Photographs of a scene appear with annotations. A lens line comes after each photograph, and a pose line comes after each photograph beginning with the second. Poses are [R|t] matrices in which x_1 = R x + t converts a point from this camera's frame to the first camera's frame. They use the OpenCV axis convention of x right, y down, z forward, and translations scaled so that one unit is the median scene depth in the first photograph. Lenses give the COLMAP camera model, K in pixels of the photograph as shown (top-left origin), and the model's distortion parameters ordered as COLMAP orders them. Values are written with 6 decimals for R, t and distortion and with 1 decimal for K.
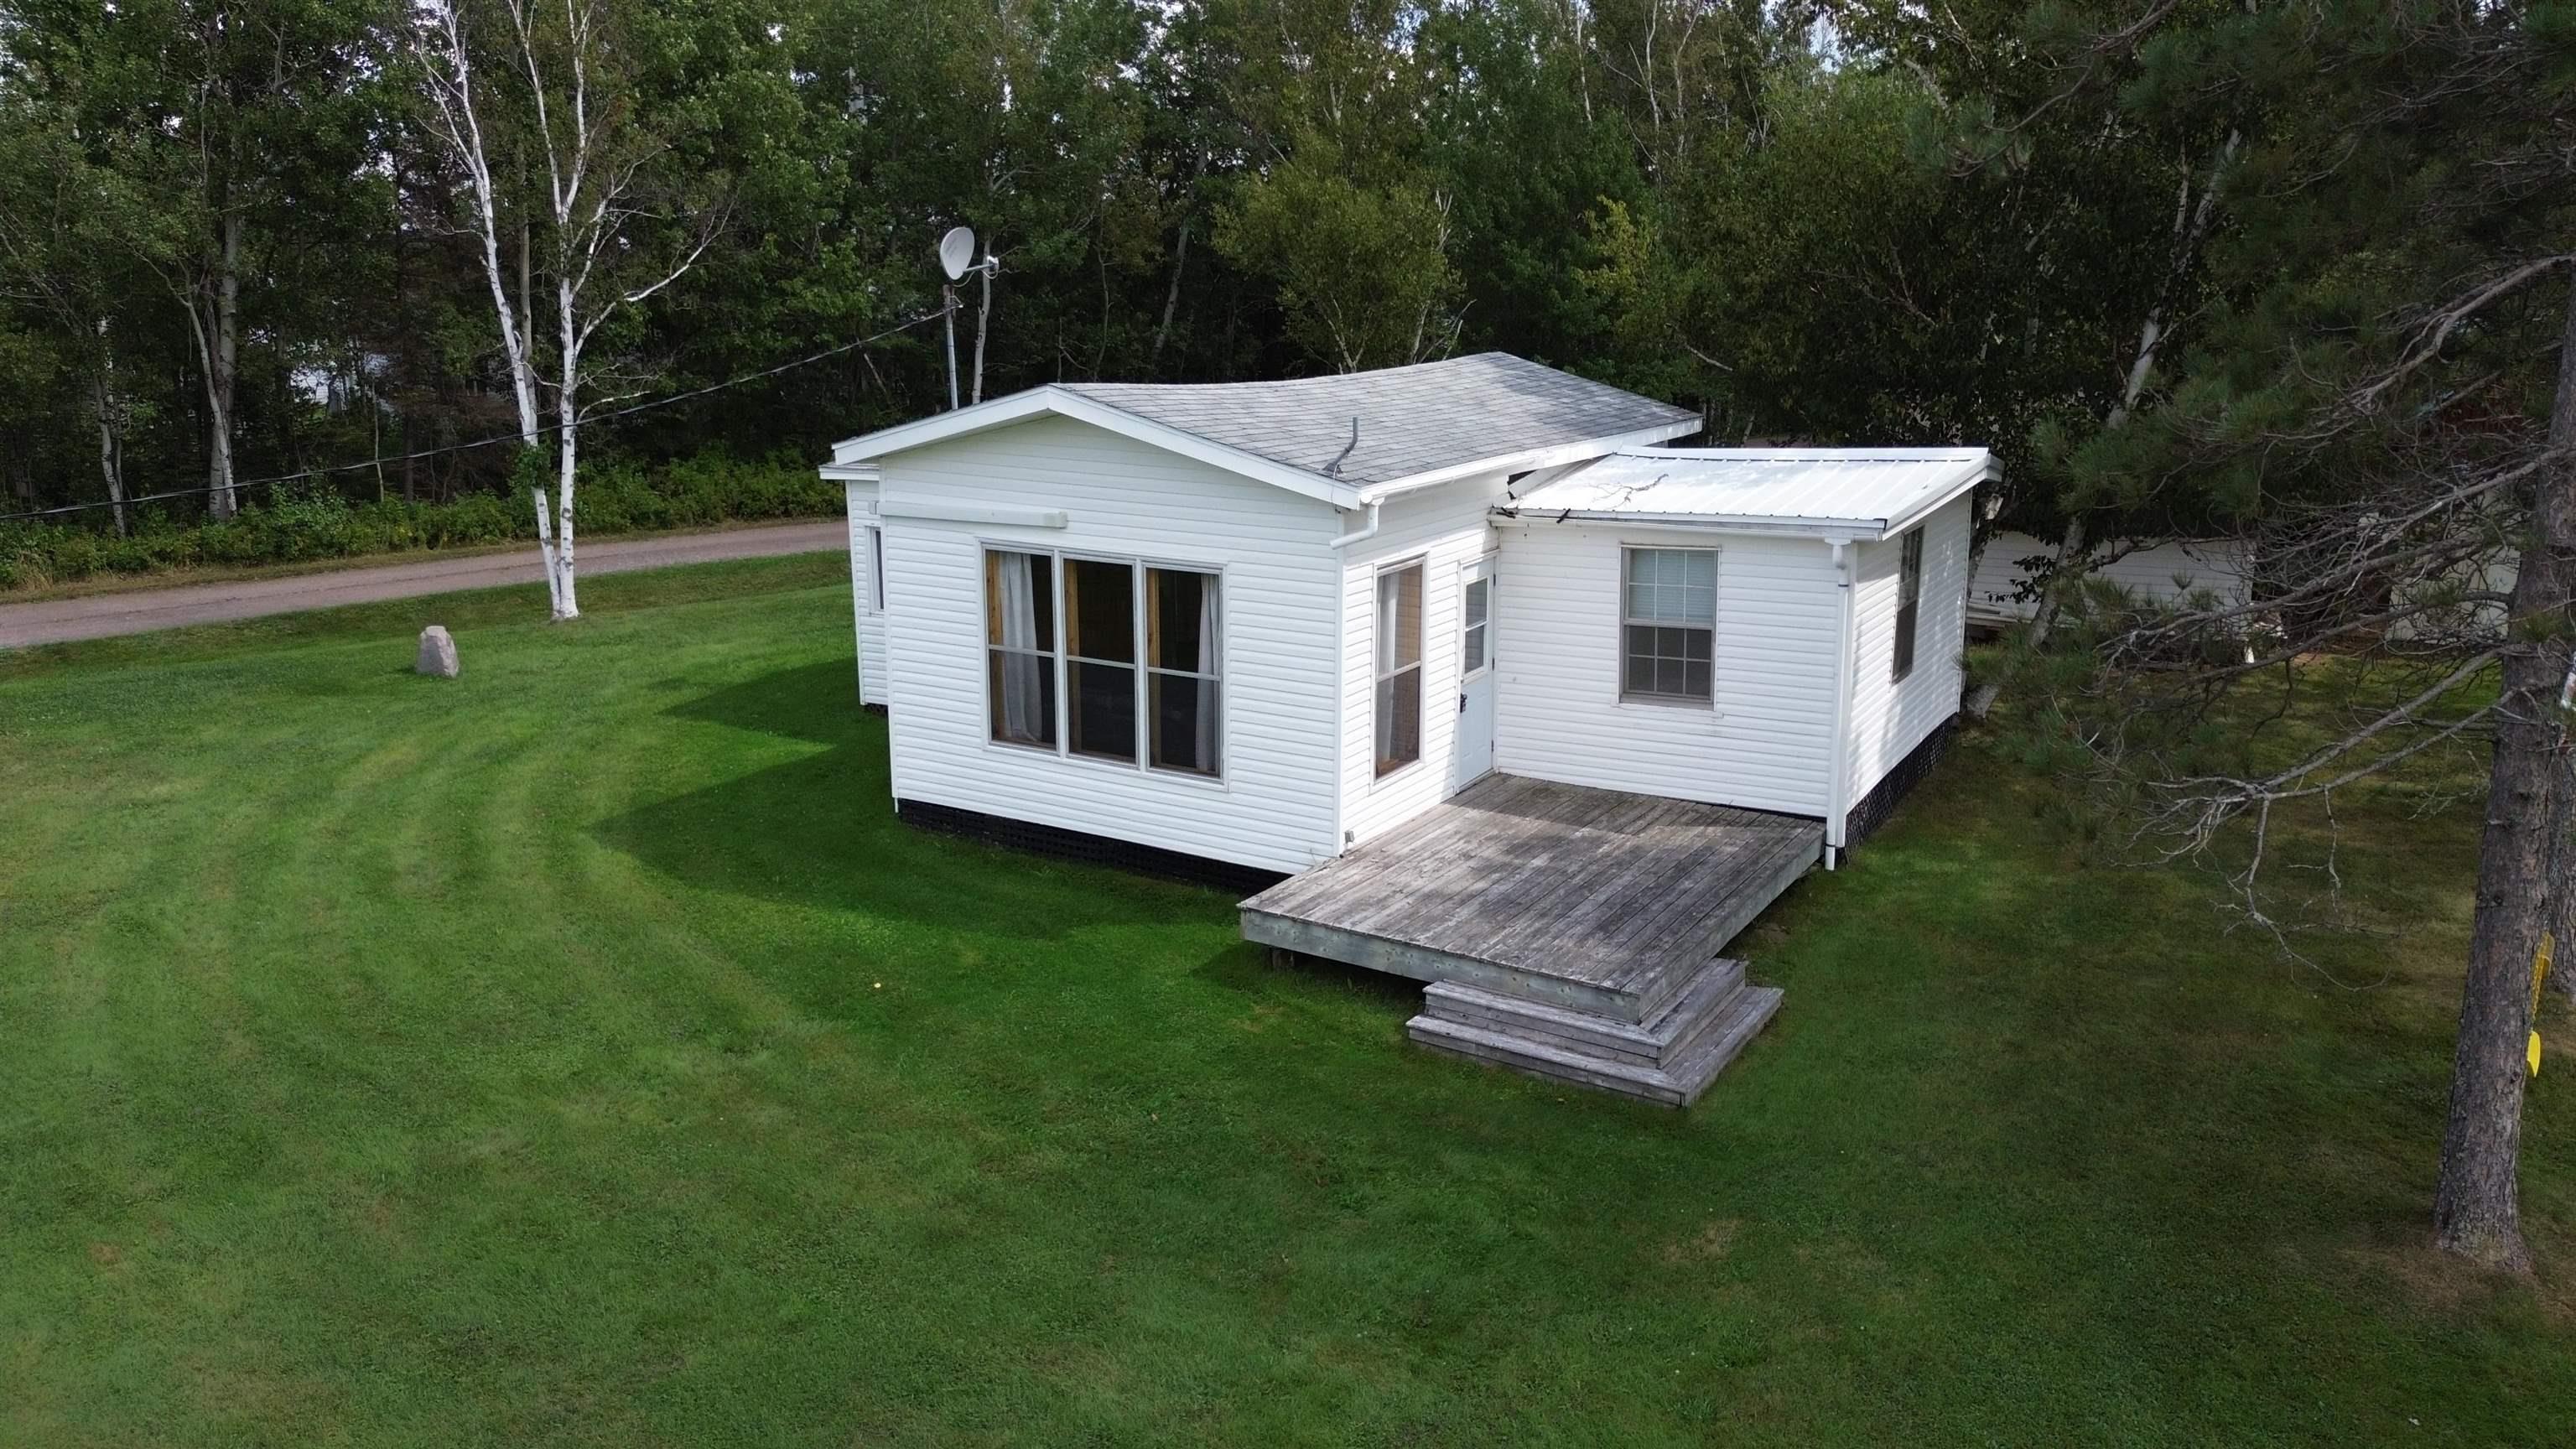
lens RADIAL K [[1834.8, 0, 1289.7], [0, 1834.8, 724.3], [0, 0, 1]] dist [0.044591, -0.035147]
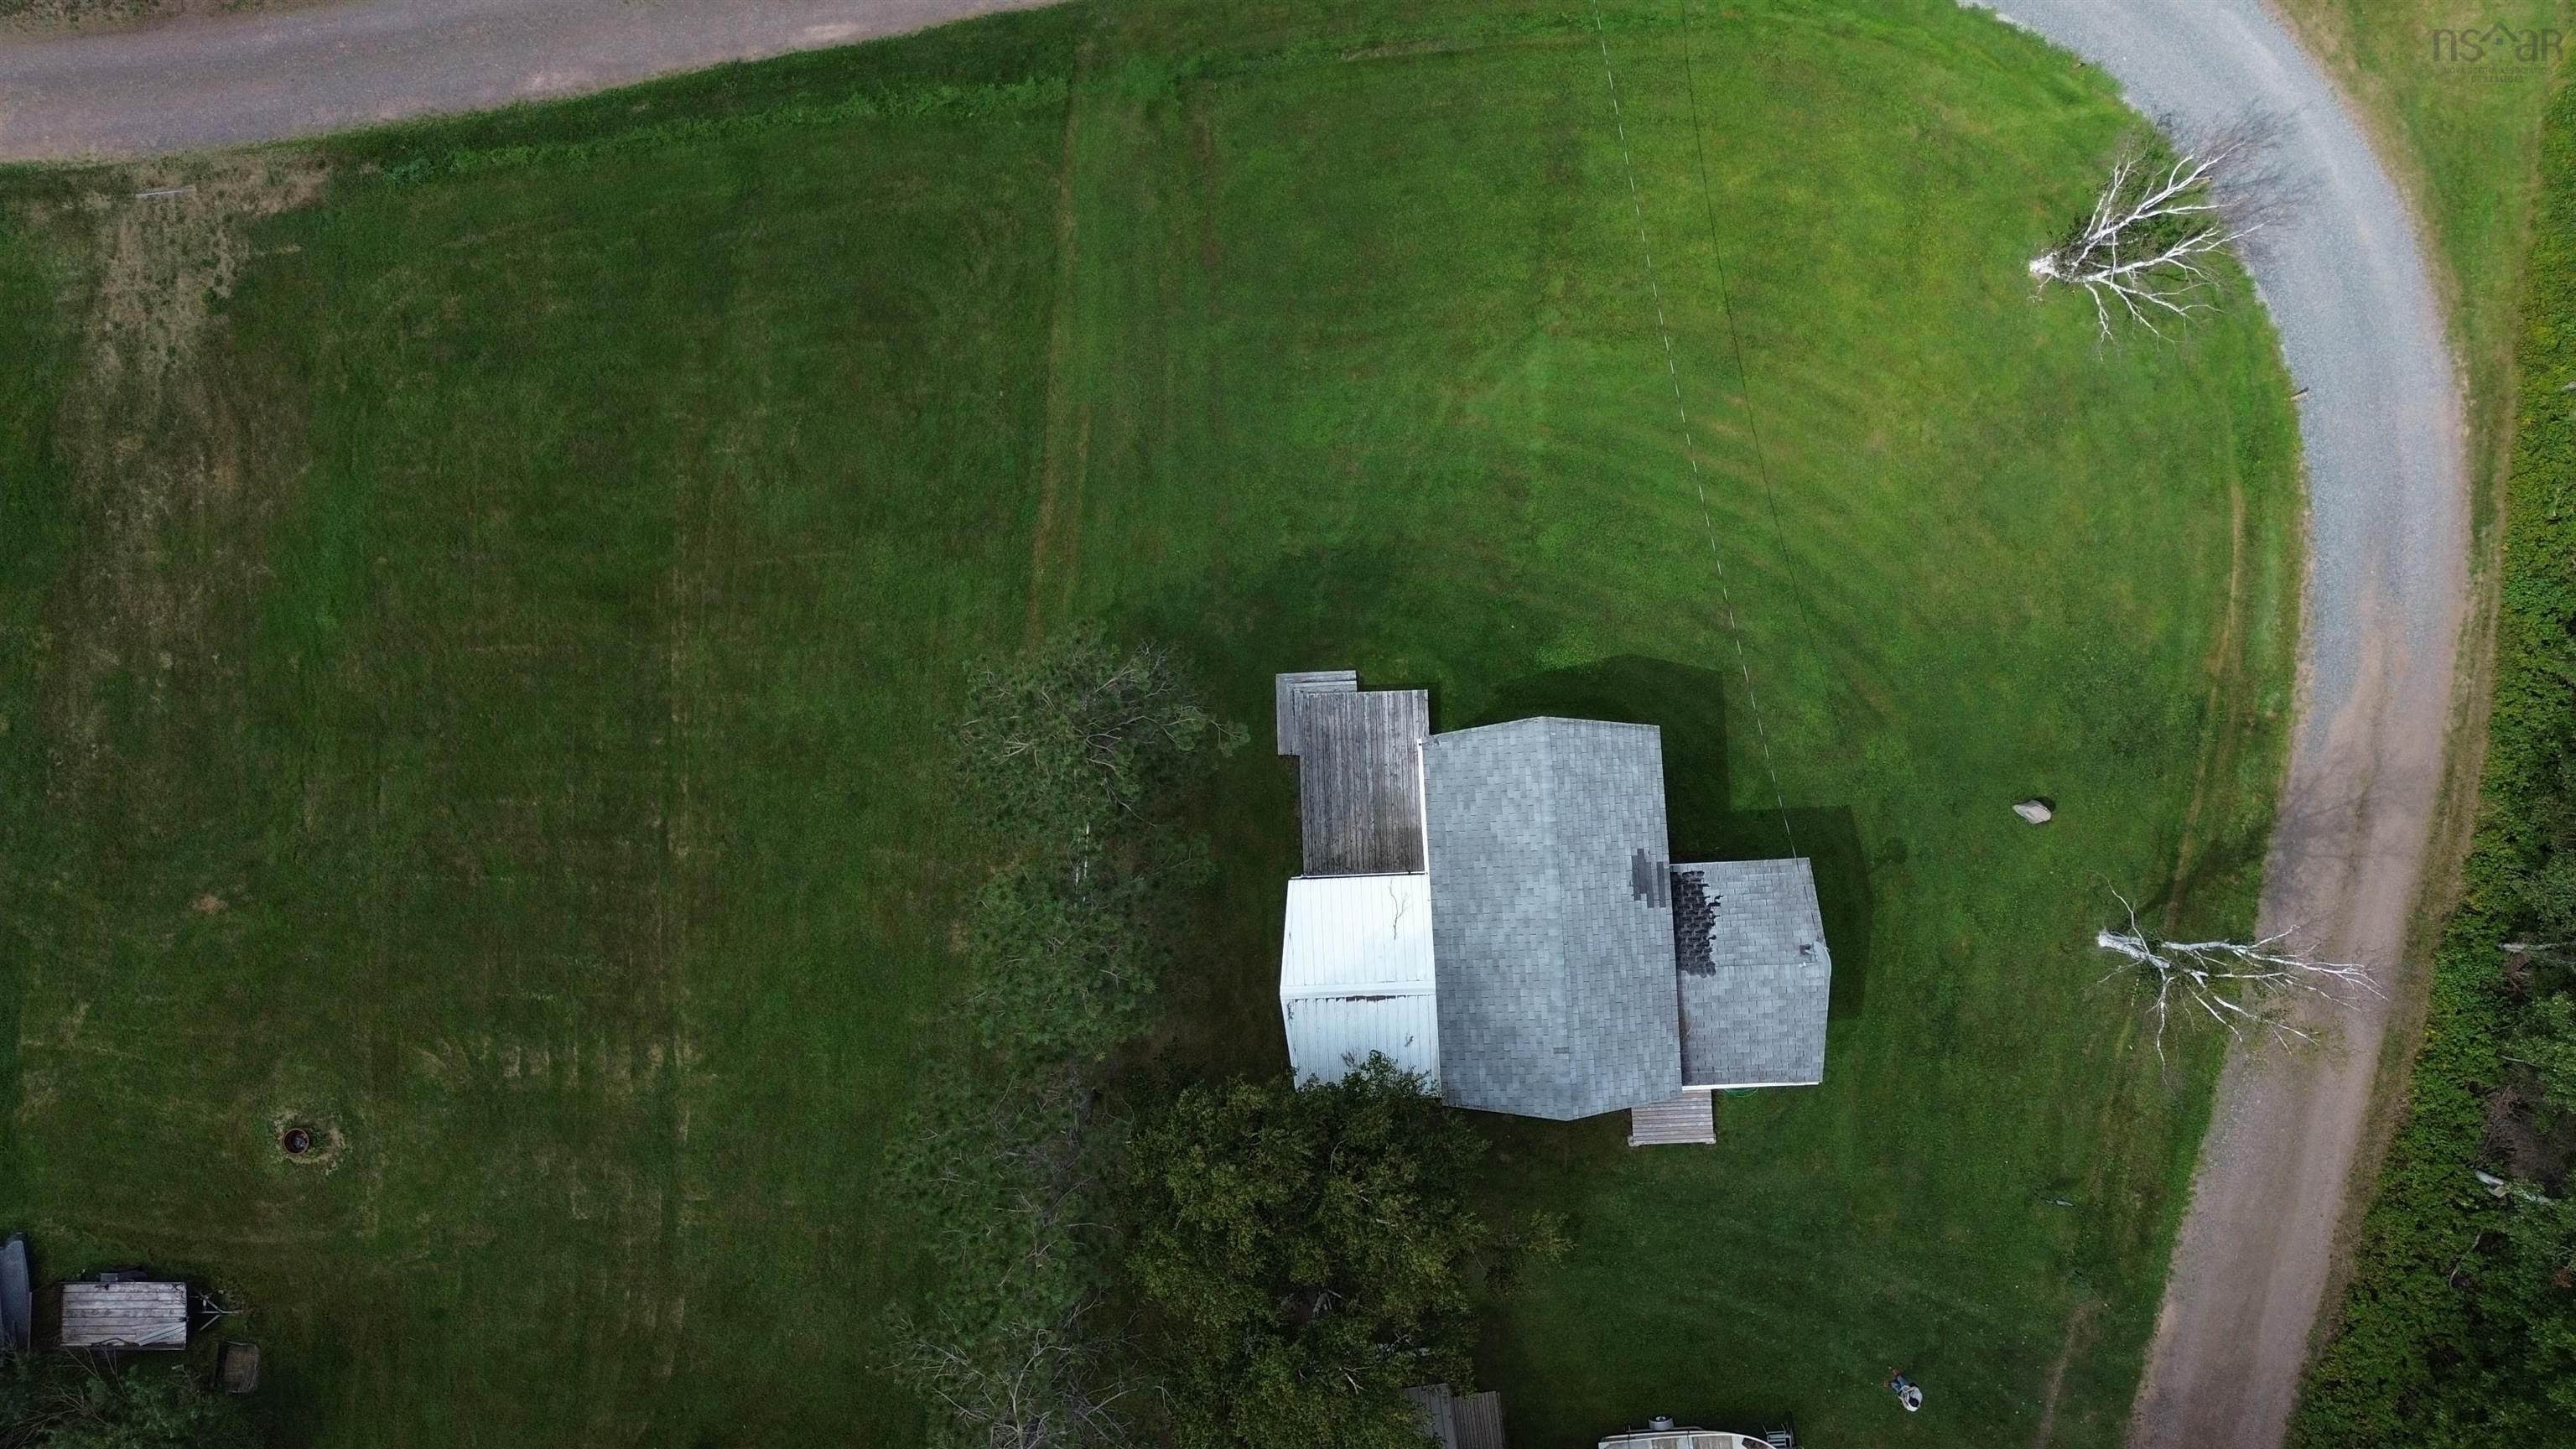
lens RADIAL K [[1834.8, 0, 1290.9], [0, 1834.8, 729.3], [0, 0, 1]] dist [0.044591, -0.035147]
pose [[-0.835467, 0.549390, -0.012857, 0.227322], [-0.122624, -0.163568, 0.978881, -2.759750], [0.535684, 0.819400, 0.204025, 0.231660]]
